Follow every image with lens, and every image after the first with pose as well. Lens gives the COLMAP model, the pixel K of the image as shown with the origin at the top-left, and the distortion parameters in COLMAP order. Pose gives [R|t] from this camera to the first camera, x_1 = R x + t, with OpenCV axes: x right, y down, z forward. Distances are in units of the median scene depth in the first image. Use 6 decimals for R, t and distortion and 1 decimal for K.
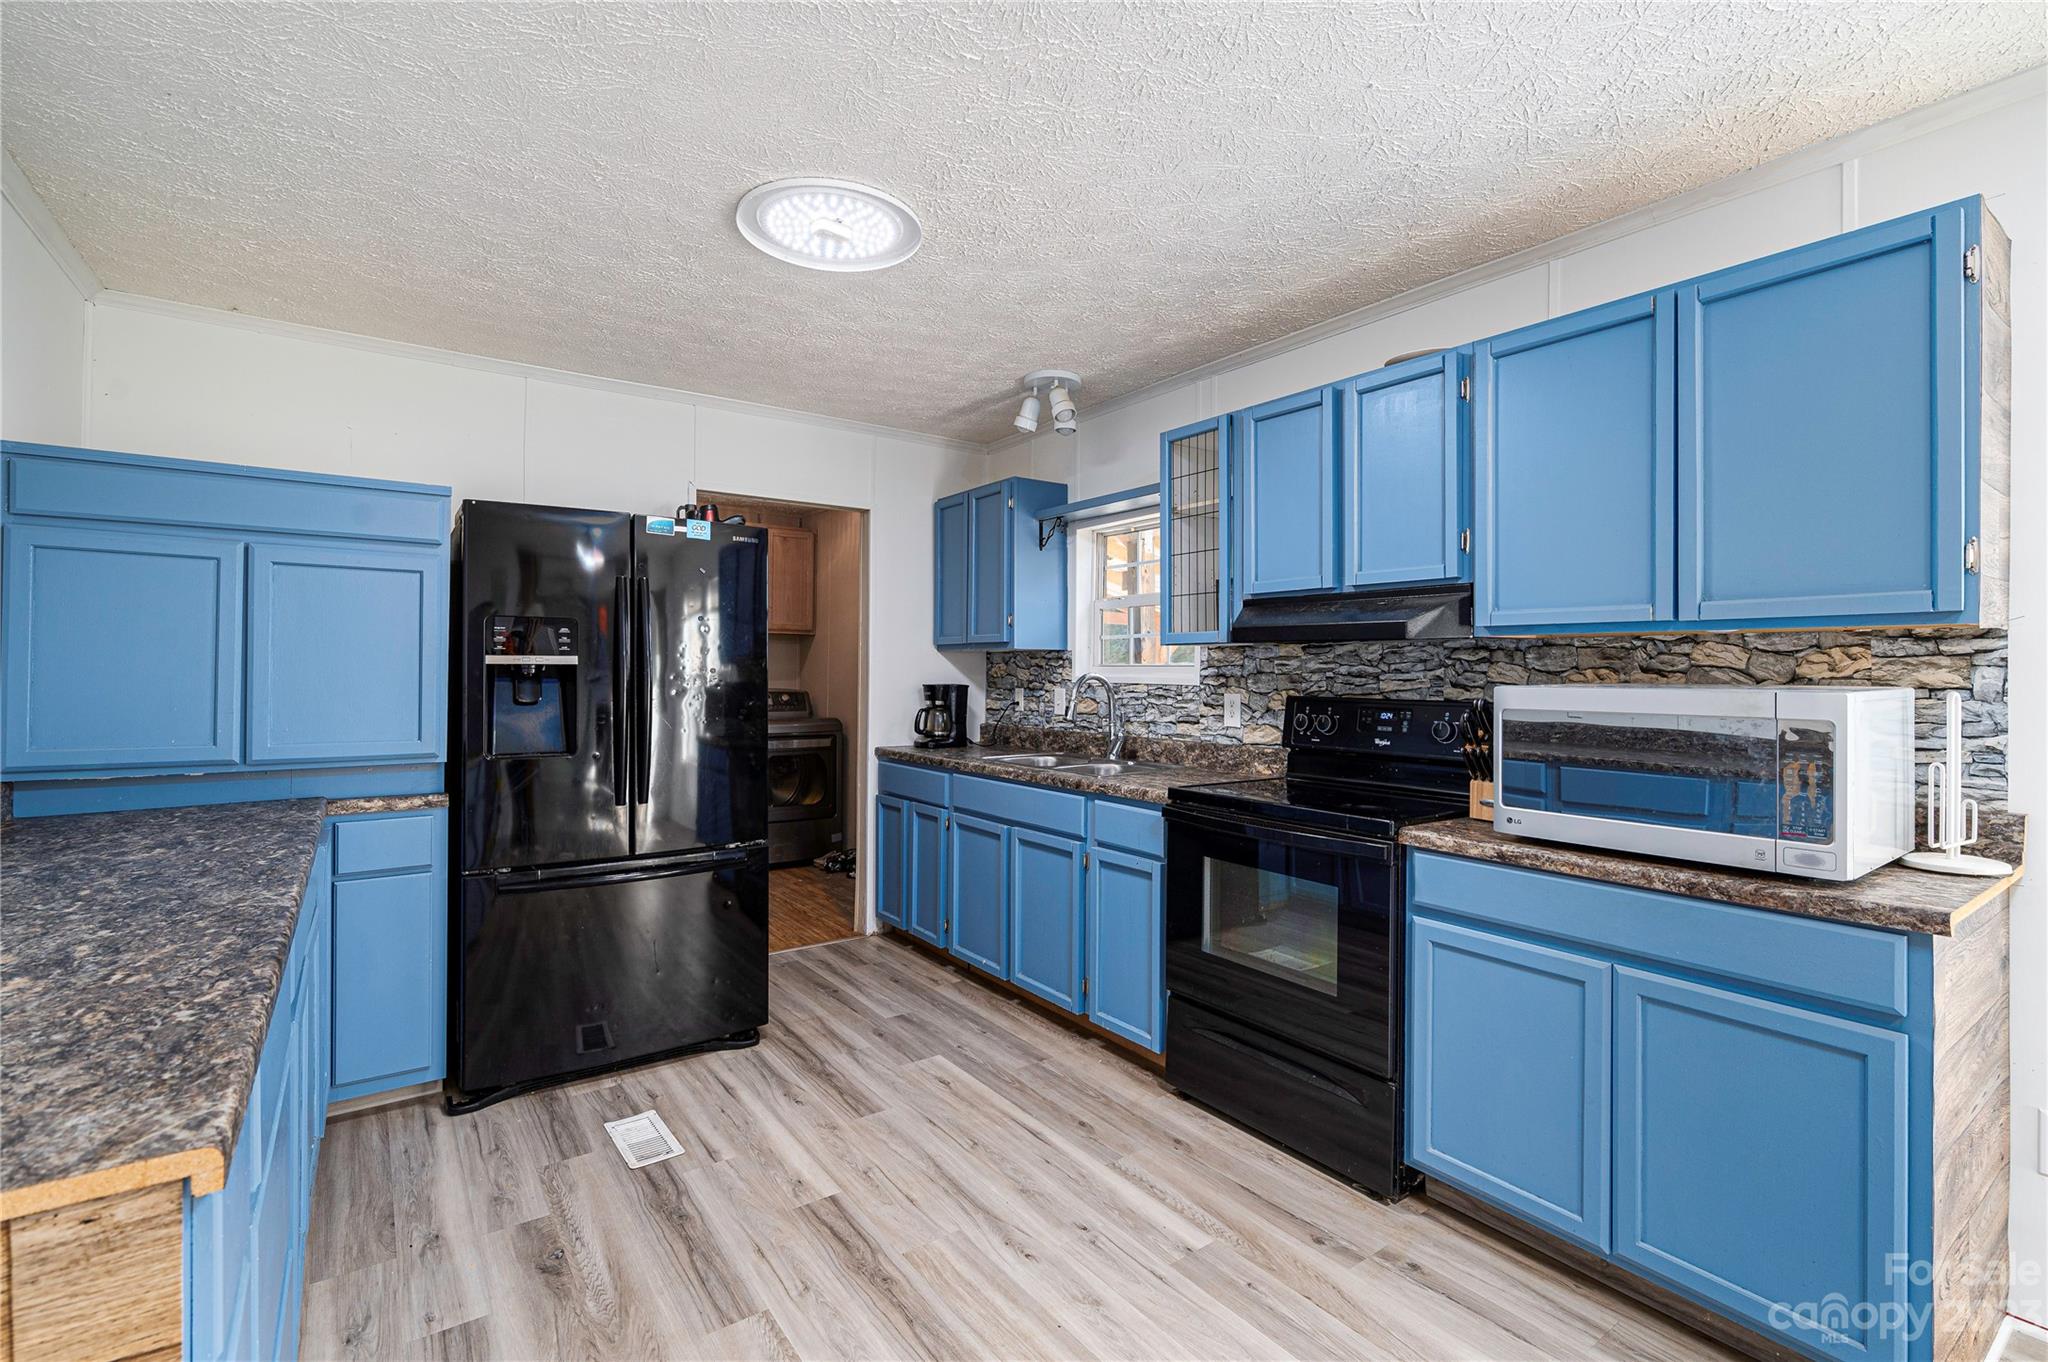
lens RADIAL K [[926.4, 0, 1028.2], [0, 926.4, 668.4], [0, 0, 1]] dist [0.003954, 0.000286]
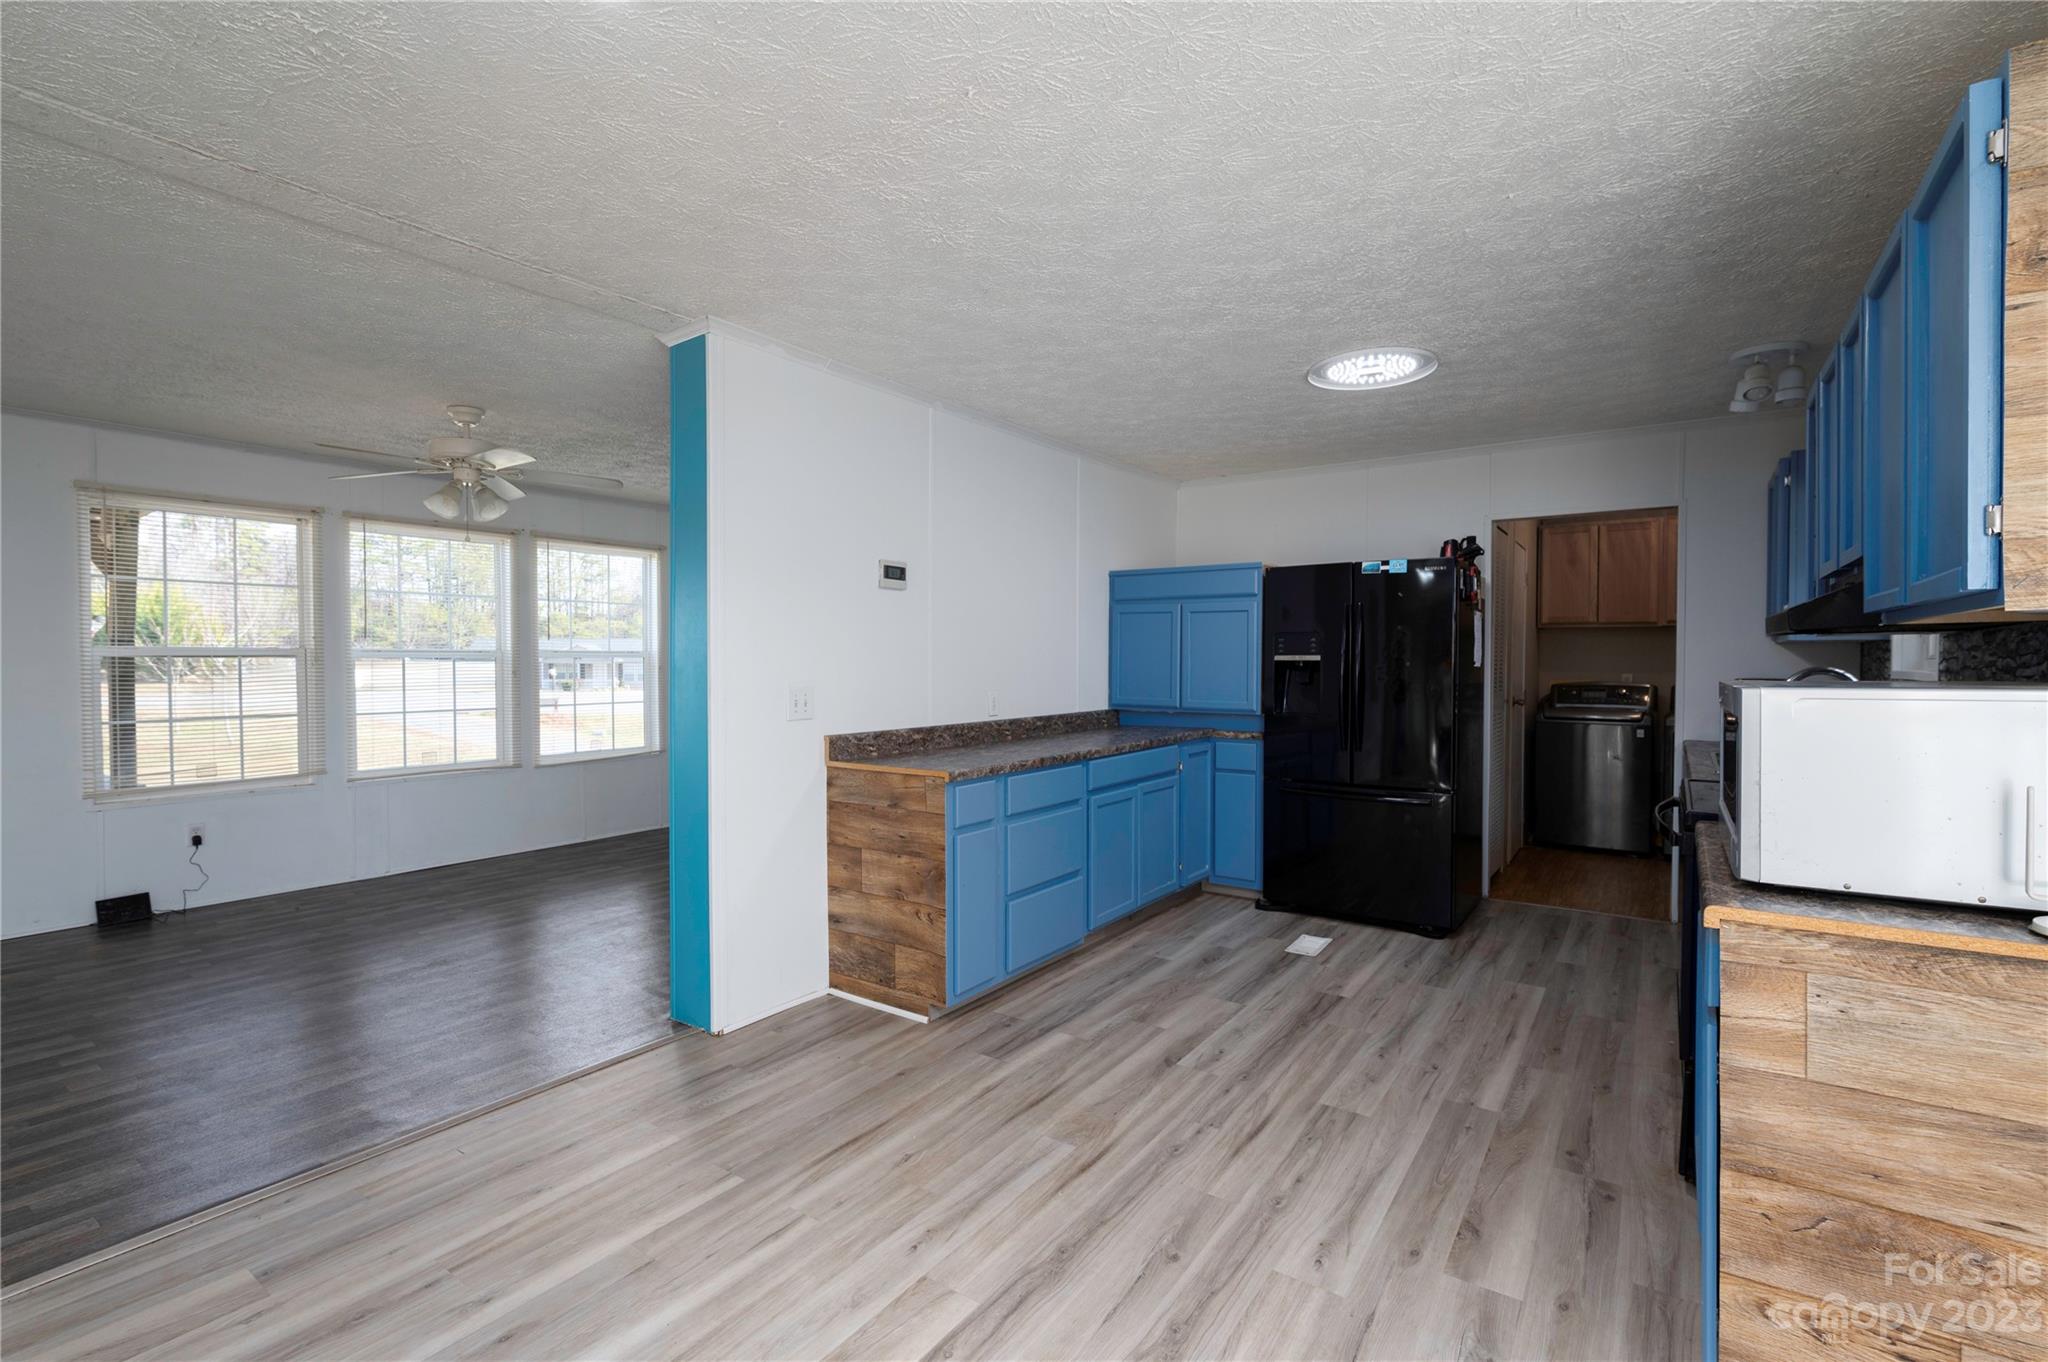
lens RADIAL K [[926.4, 0, 1015.6], [0, 926.4, 676.6], [0, 0, 1]] dist [0.003954, 0.000286]
pose [[0.317197, 0.013496, -0.948264, 0.999029], [0.002235, 0.999885, 0.014978, -0.001934], [0.948357, -0.006870, 0.317131, -0.023909]]
